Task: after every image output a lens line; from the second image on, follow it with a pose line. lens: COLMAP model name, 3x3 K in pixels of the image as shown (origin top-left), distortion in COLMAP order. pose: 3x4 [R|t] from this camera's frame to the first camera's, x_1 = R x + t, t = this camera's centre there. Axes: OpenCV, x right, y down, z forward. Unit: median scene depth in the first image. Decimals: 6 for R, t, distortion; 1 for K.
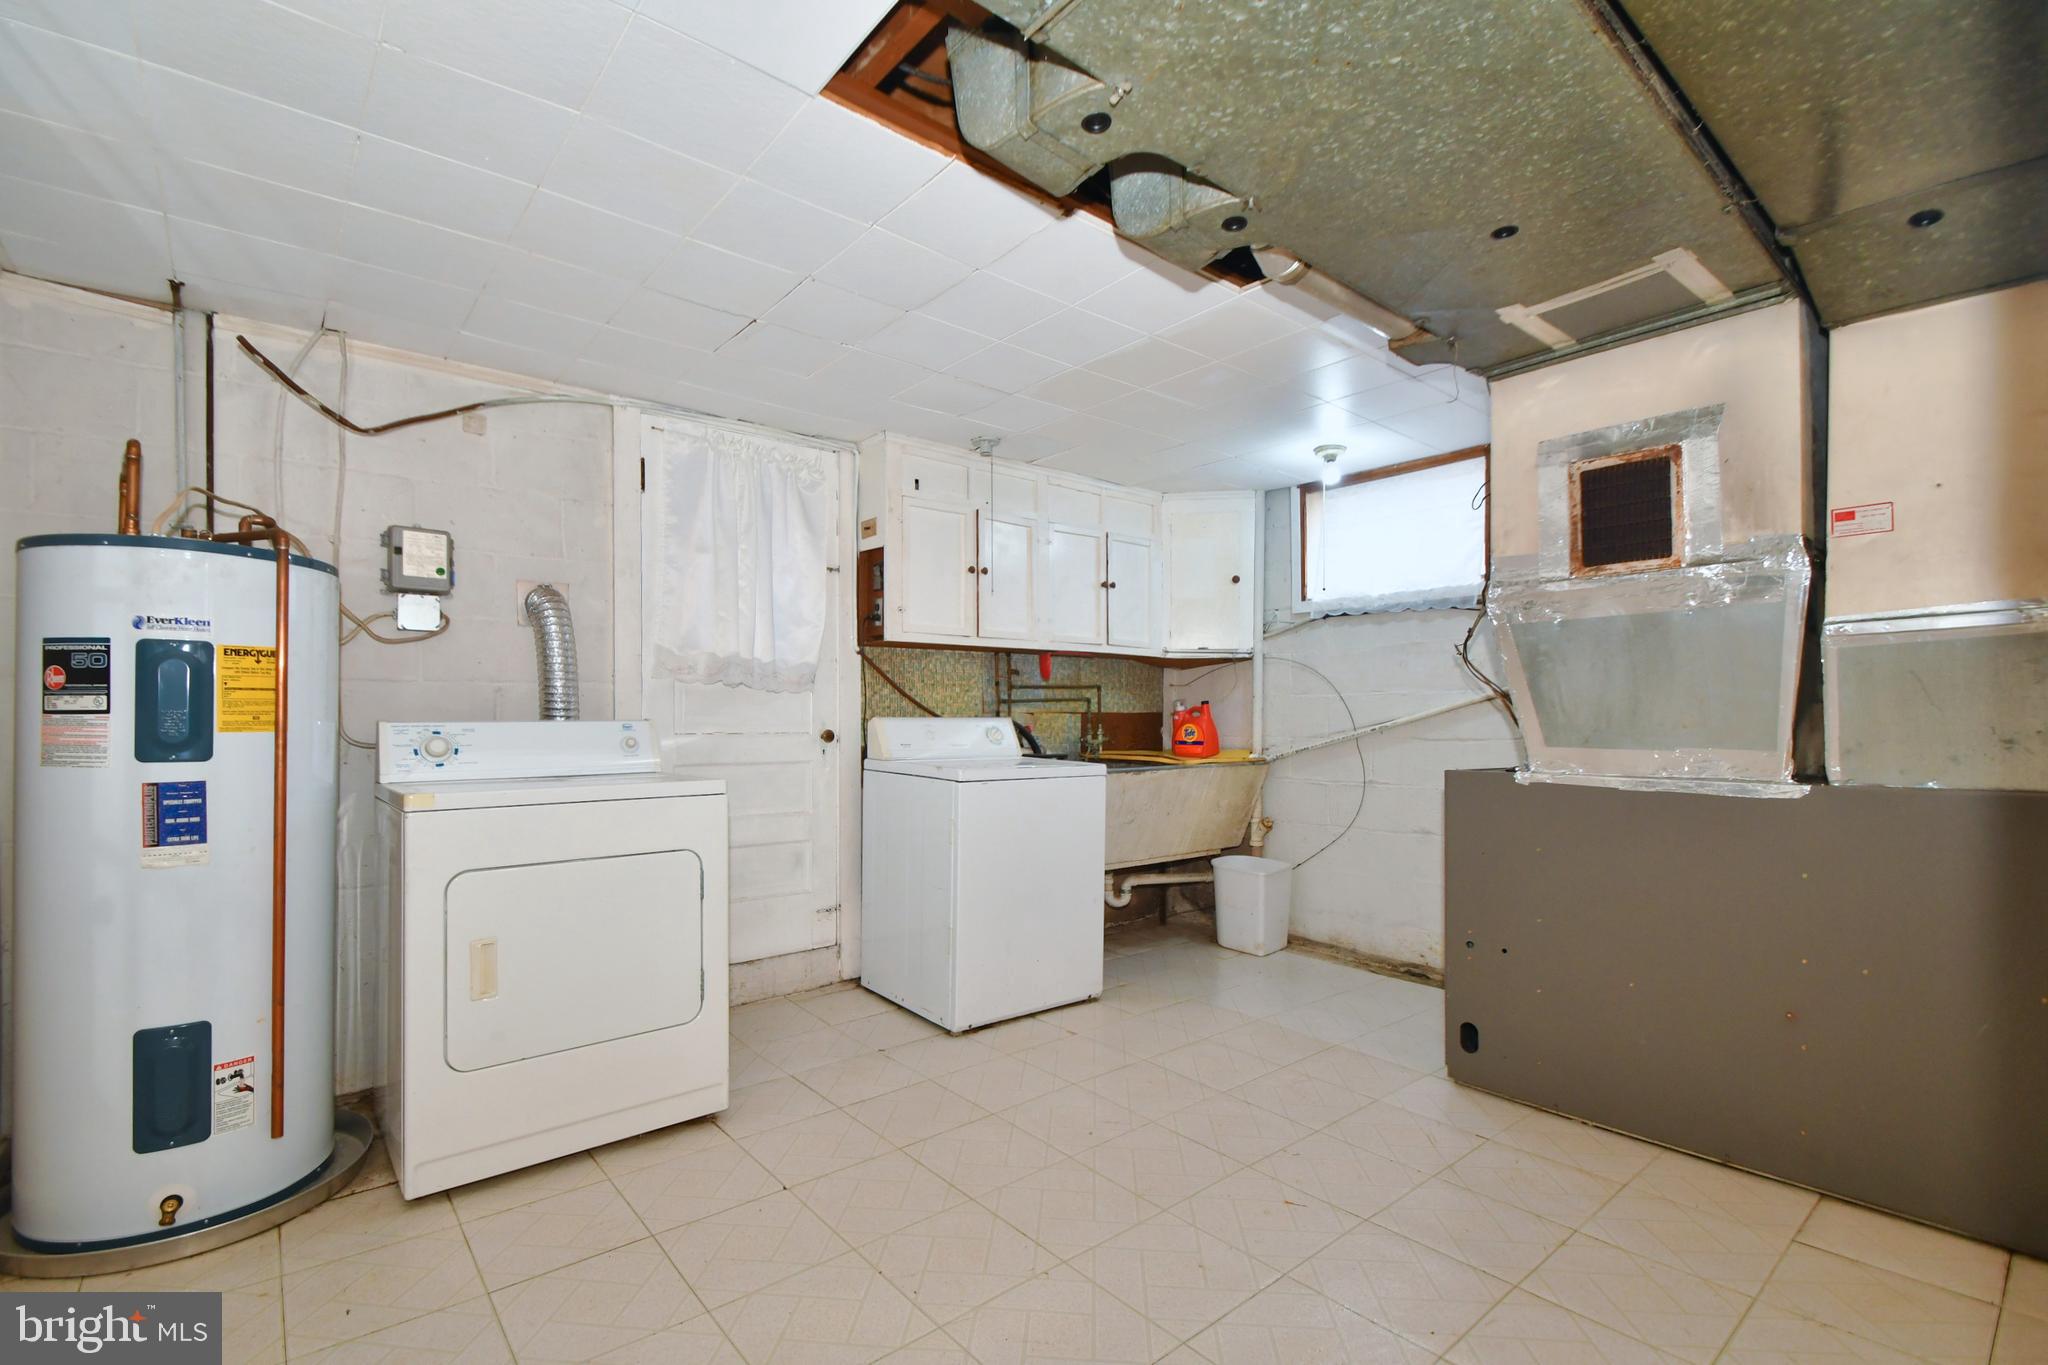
lens RADIAL K [[915.0, 0, 1010.1], [0, 915.0, 715.2], [0, 0, 1]] dist [0.018653, -0.013519]
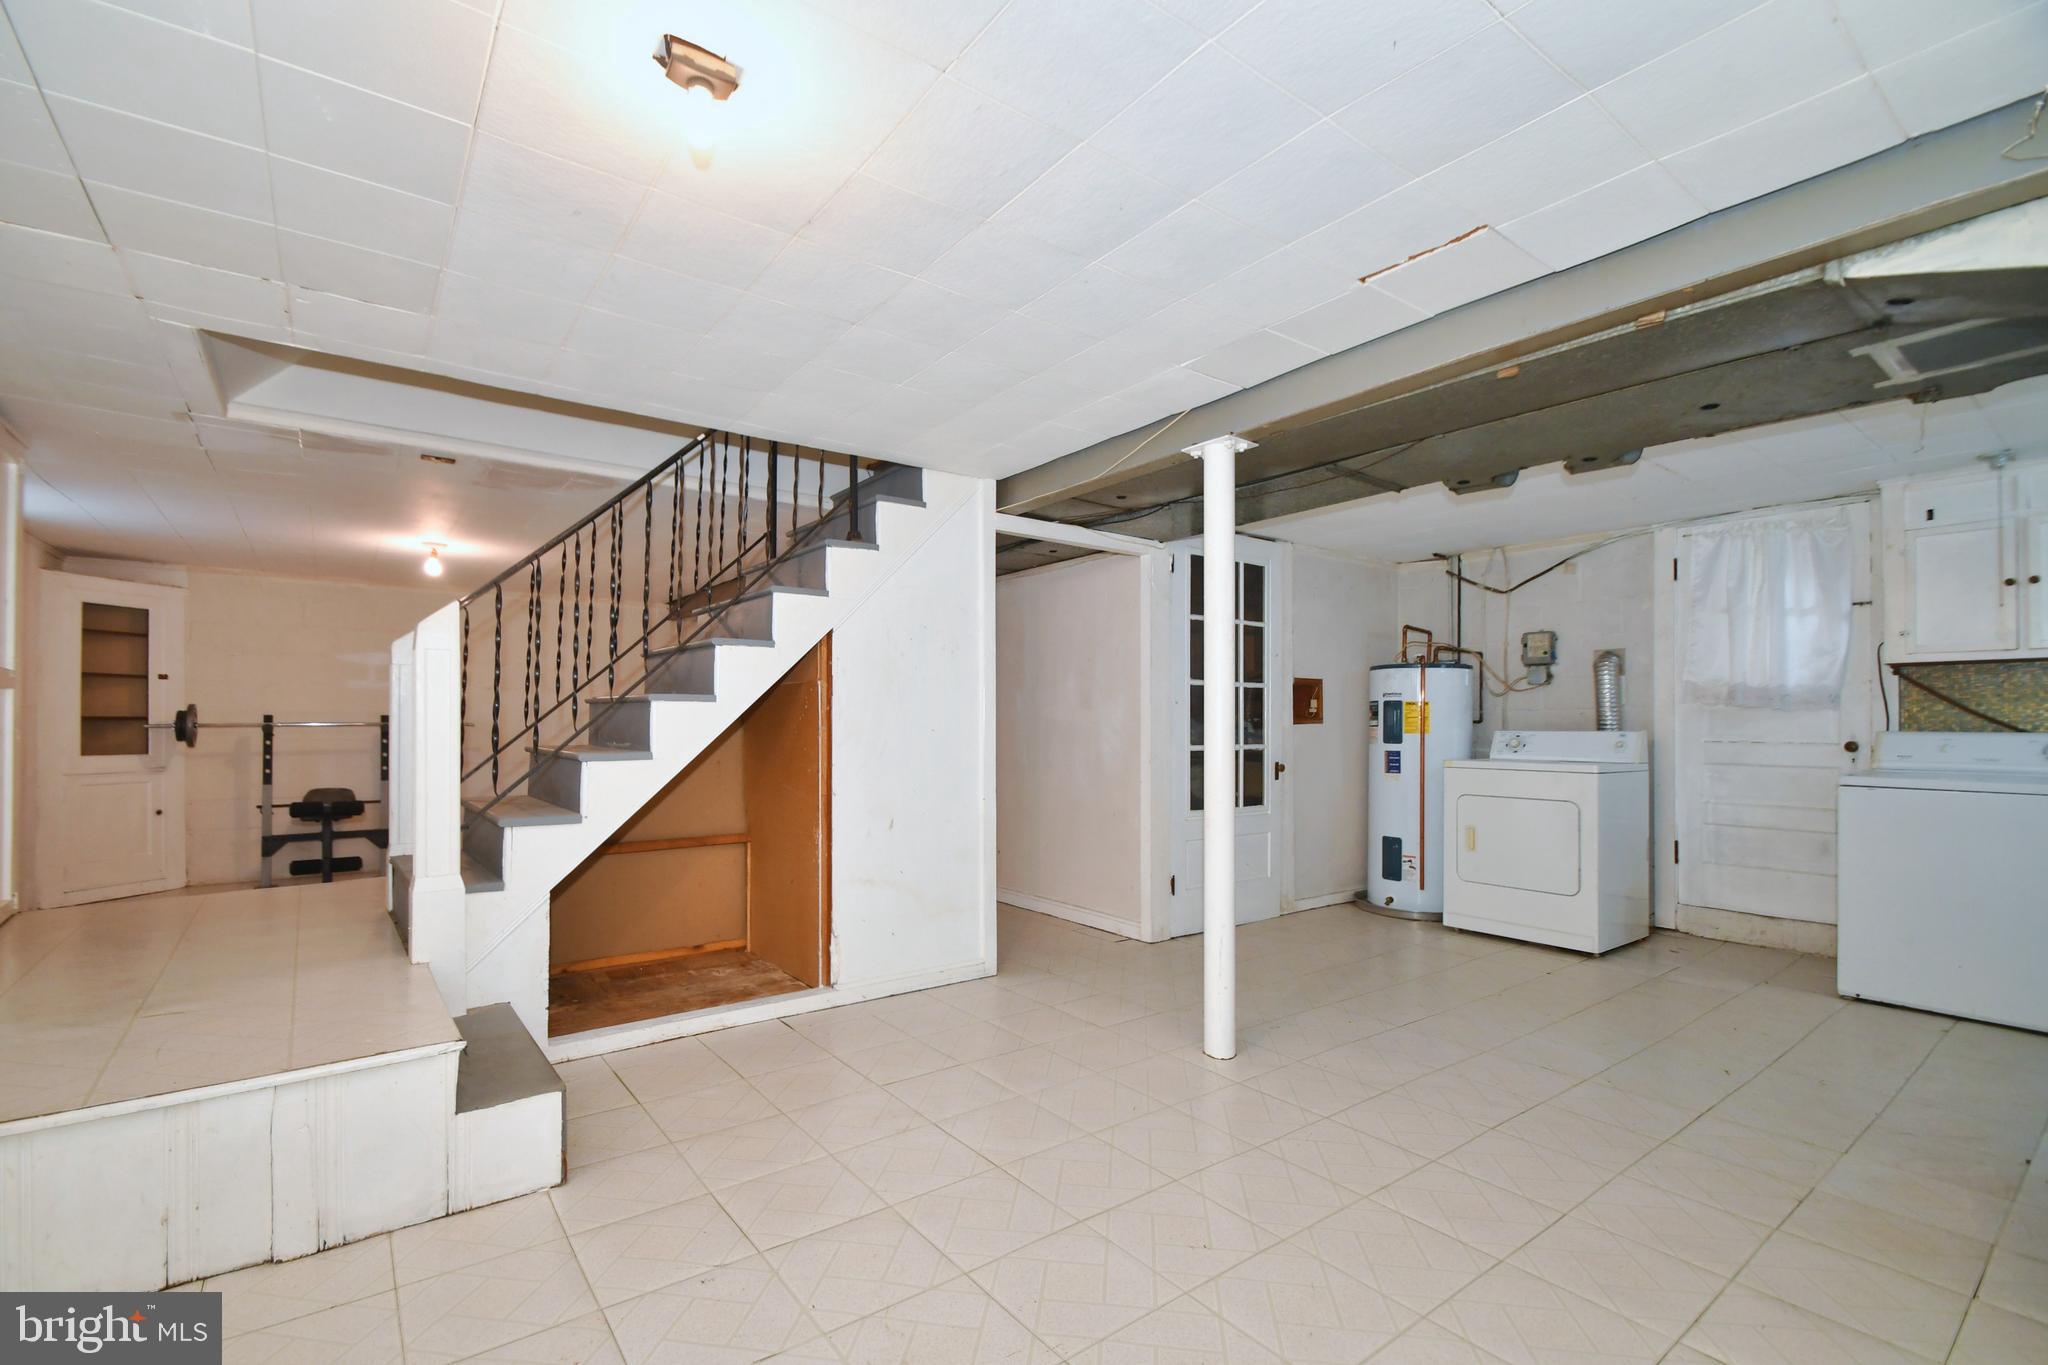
lens RADIAL K [[900.2, 0, 1006.2], [0, 900.2, 714.9], [0, 0, 1]] dist [0.022141, -0.017204]
pose [[-0.048593, -0.007331, -0.998792, 1.363956], [-0.001862, 0.999972, -0.007249, -0.010831], [0.998817, 0.001508, -0.048605, -0.035793]]
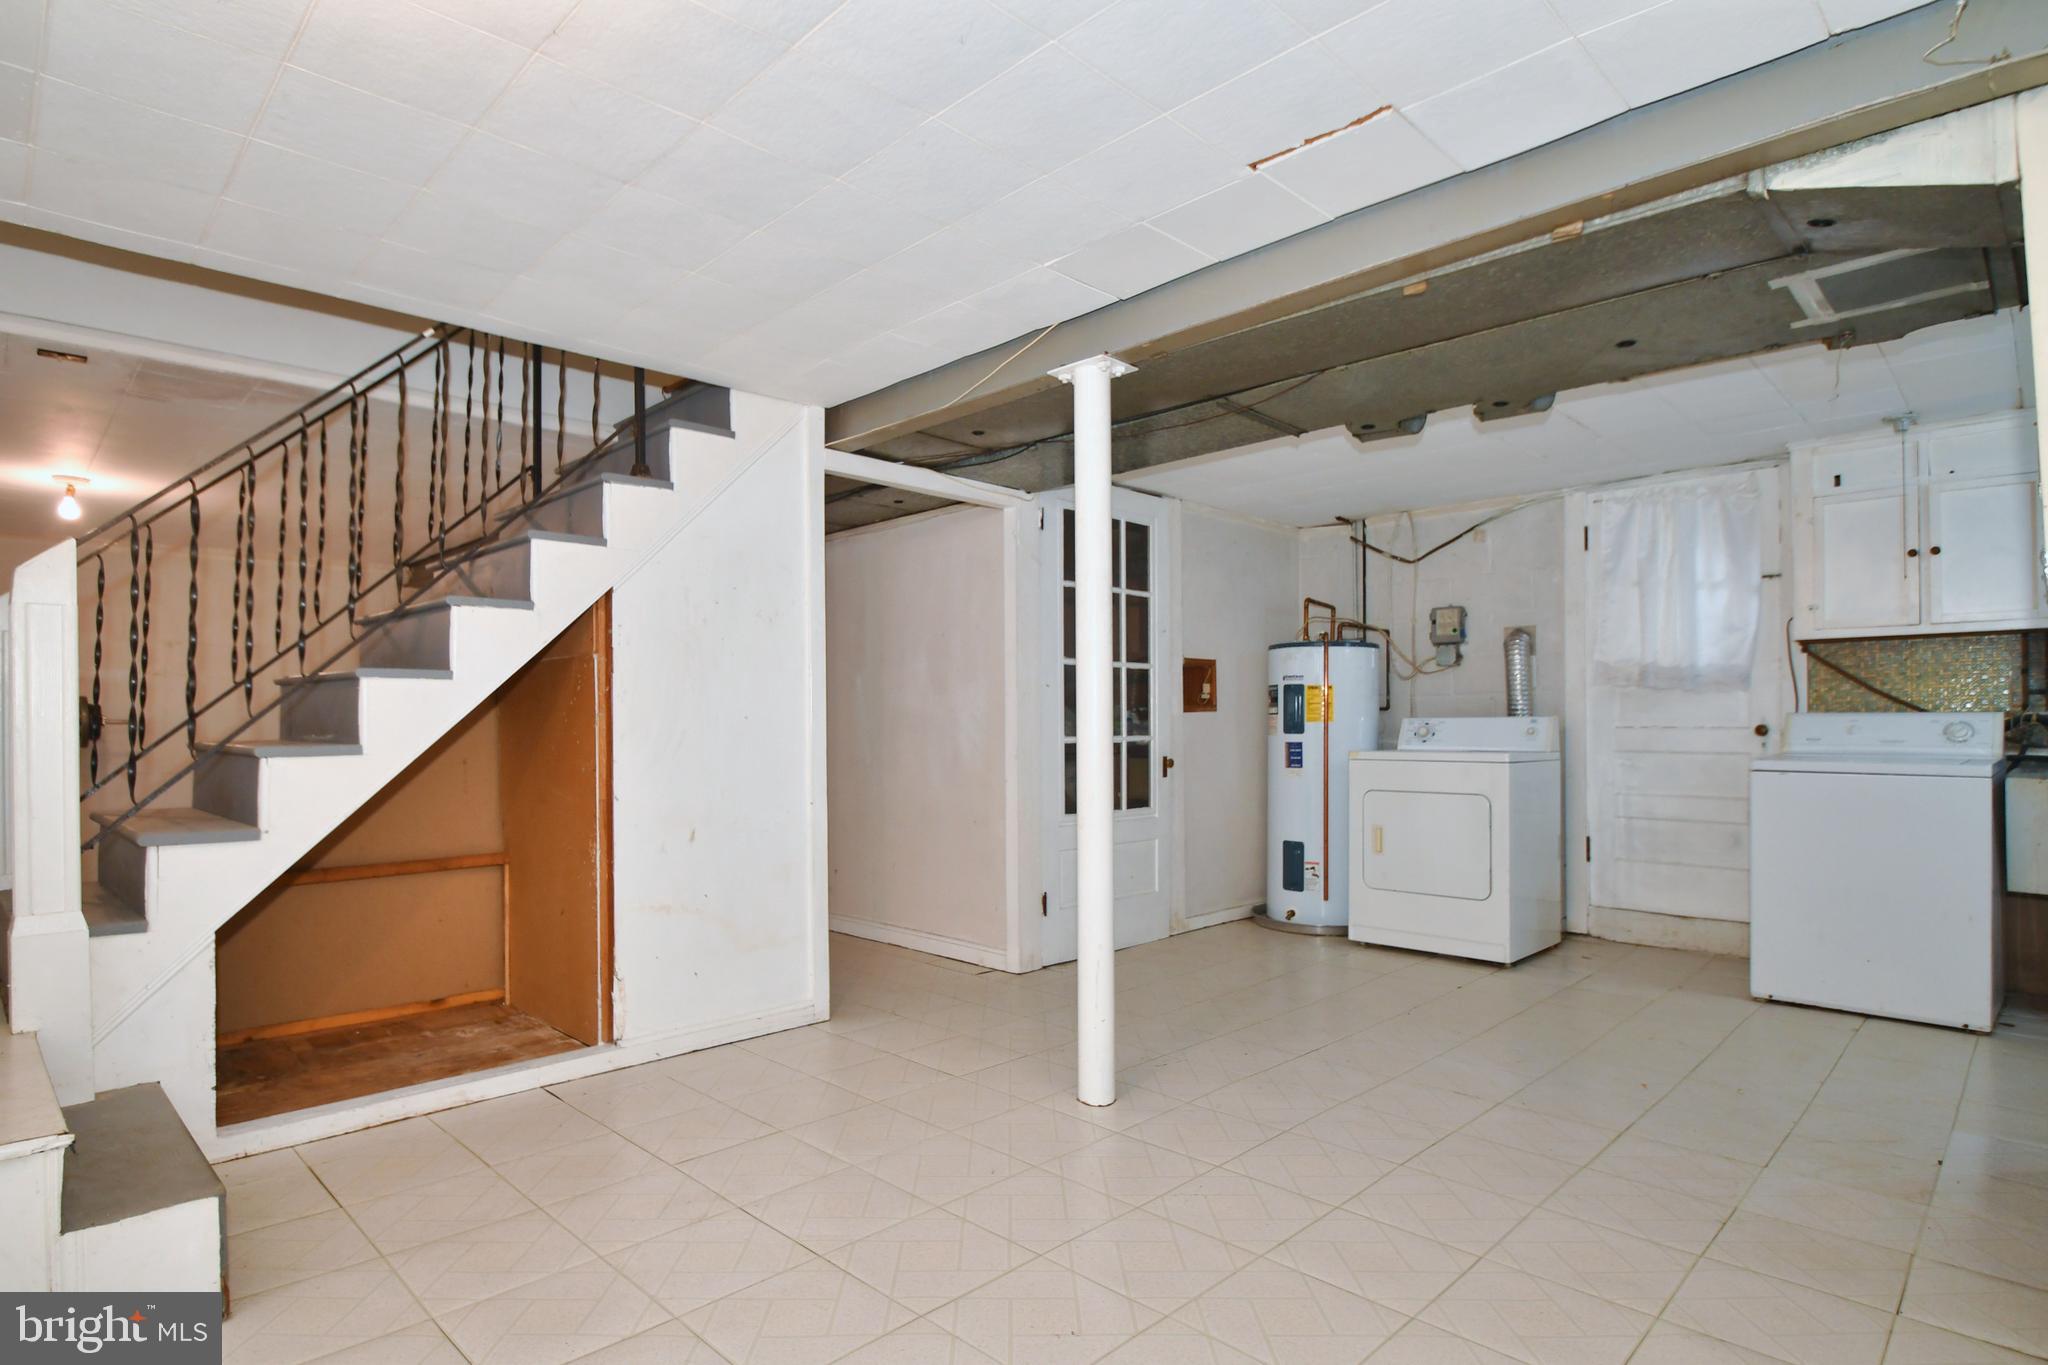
lens RADIAL K [[1067.2, 0, 1009.8], [0, 1067.2, 717.0], [0, 0, 1]] dist [-0.005092, -0.001860]
pose [[0.094622, -0.004658, -0.995502, 1.318432], [0.005214, 0.999978, -0.004184, 0.009838], [0.995500, -0.004795, 0.094644, -0.016732]]
